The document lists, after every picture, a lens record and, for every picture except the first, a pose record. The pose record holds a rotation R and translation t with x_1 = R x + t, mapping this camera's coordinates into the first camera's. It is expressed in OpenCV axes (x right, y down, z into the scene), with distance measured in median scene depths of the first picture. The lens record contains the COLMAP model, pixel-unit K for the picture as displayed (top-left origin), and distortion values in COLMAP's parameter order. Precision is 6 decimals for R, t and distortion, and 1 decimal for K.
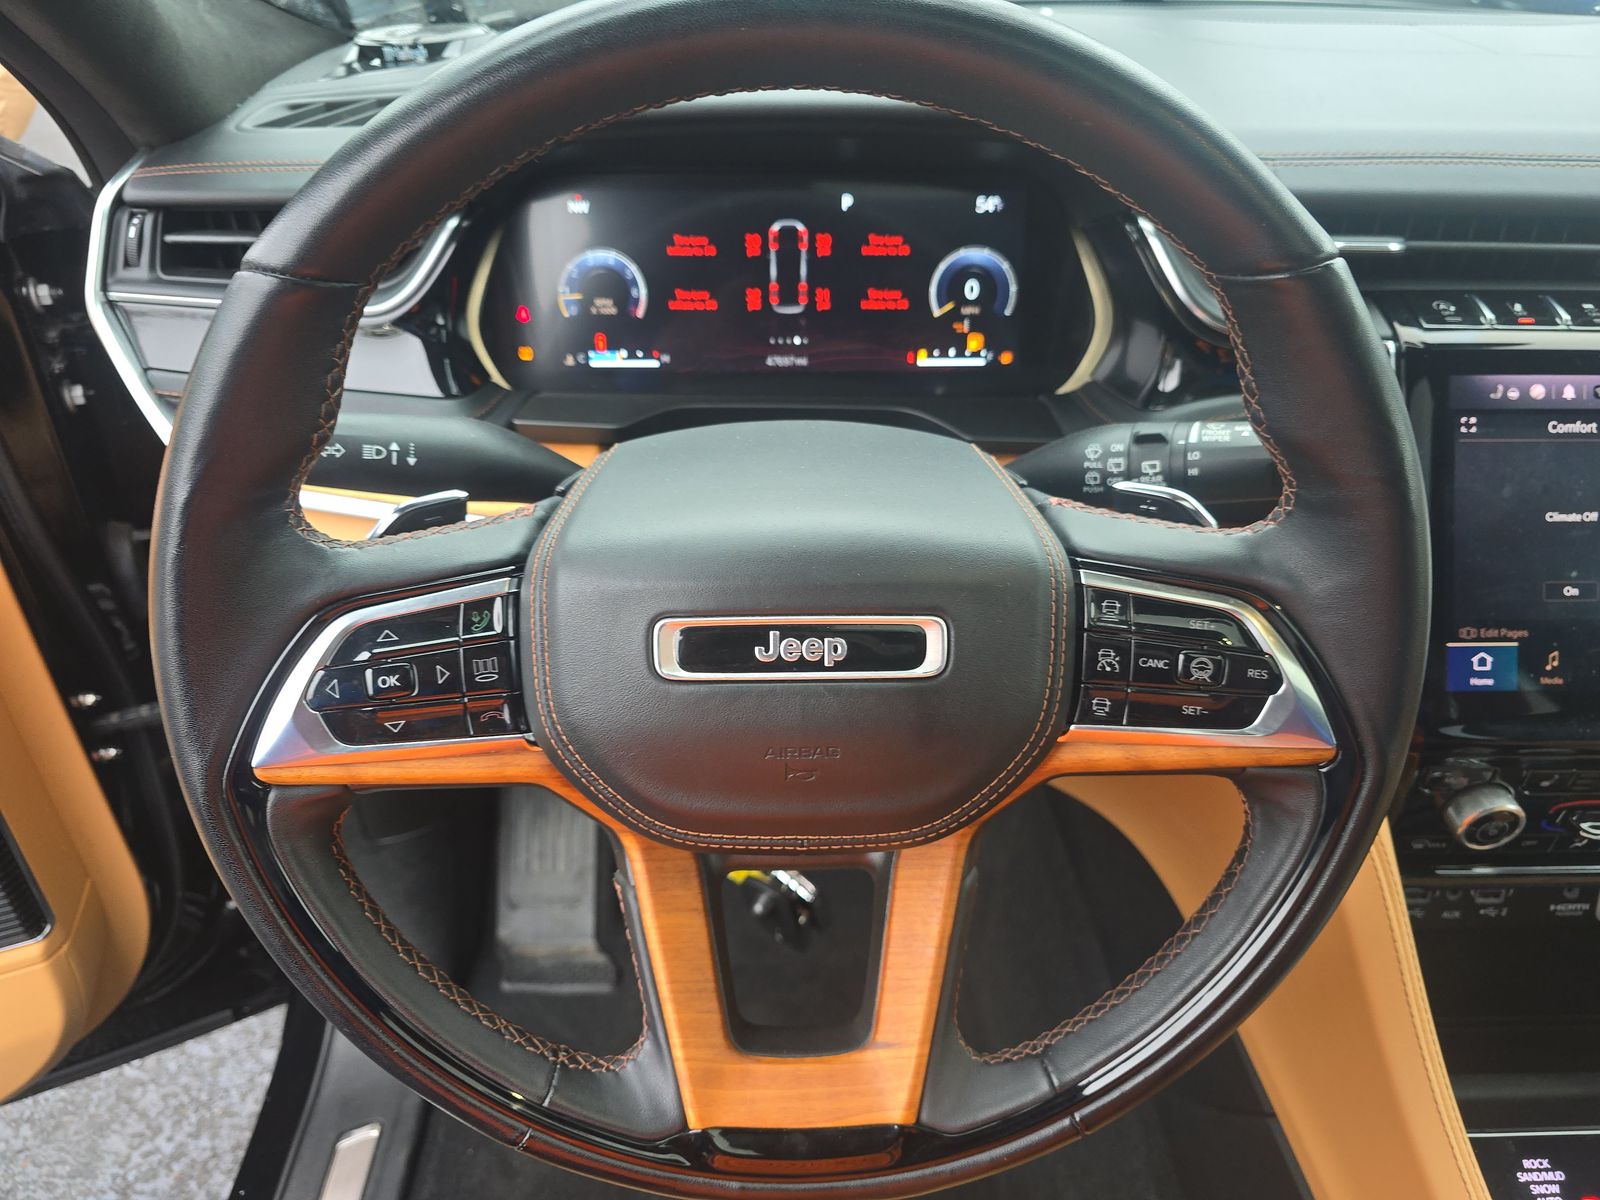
lens RADIAL K [[1060.7, 0, 808.8], [0, 1060.7, 615.1], [0, 0, 1]] dist [0.005829, -0.022107]
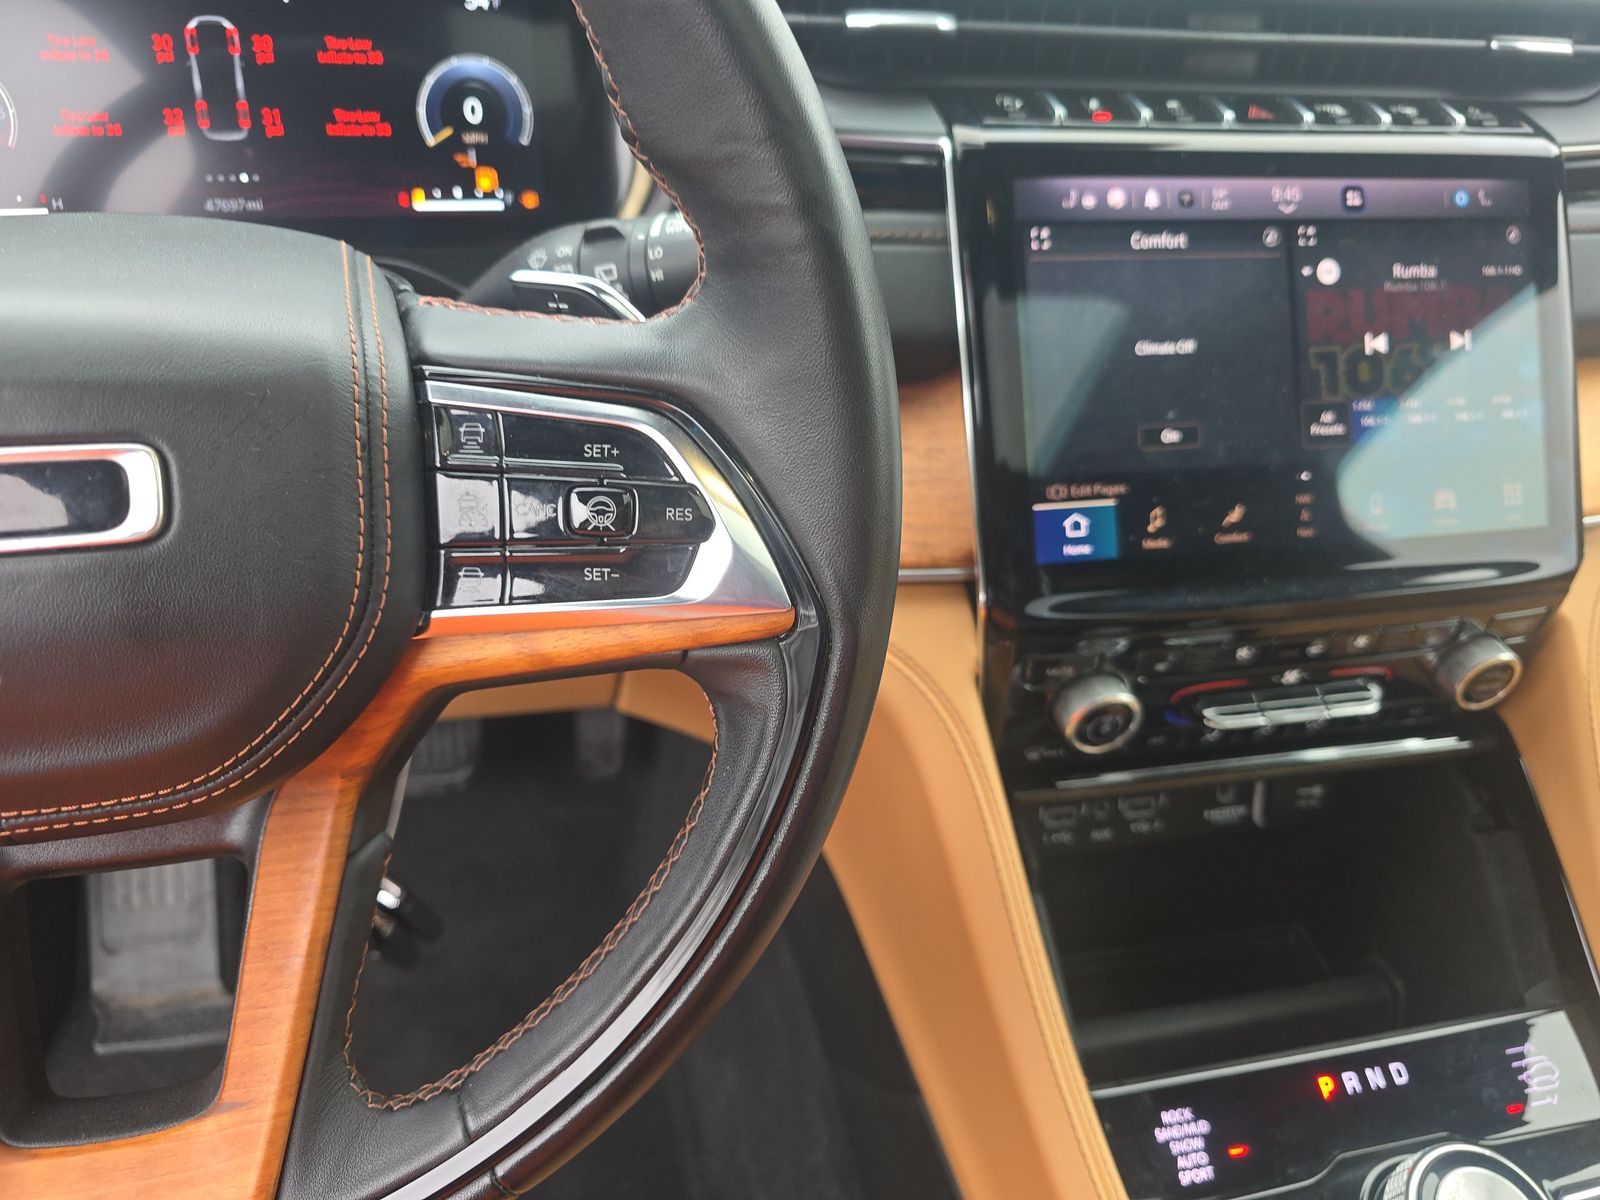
lens RADIAL K [[1060.7, 0, 803.6], [0, 1060.7, 616.5], [0, 0, 1]] dist [0.005829, -0.022107]
pose [[0.981829, -0.073551, 0.174933, 0.268187], [0.071464, 0.997277, 0.018207, 0.082865], [-0.175796, -0.005375, 0.984412, 0.210719]]
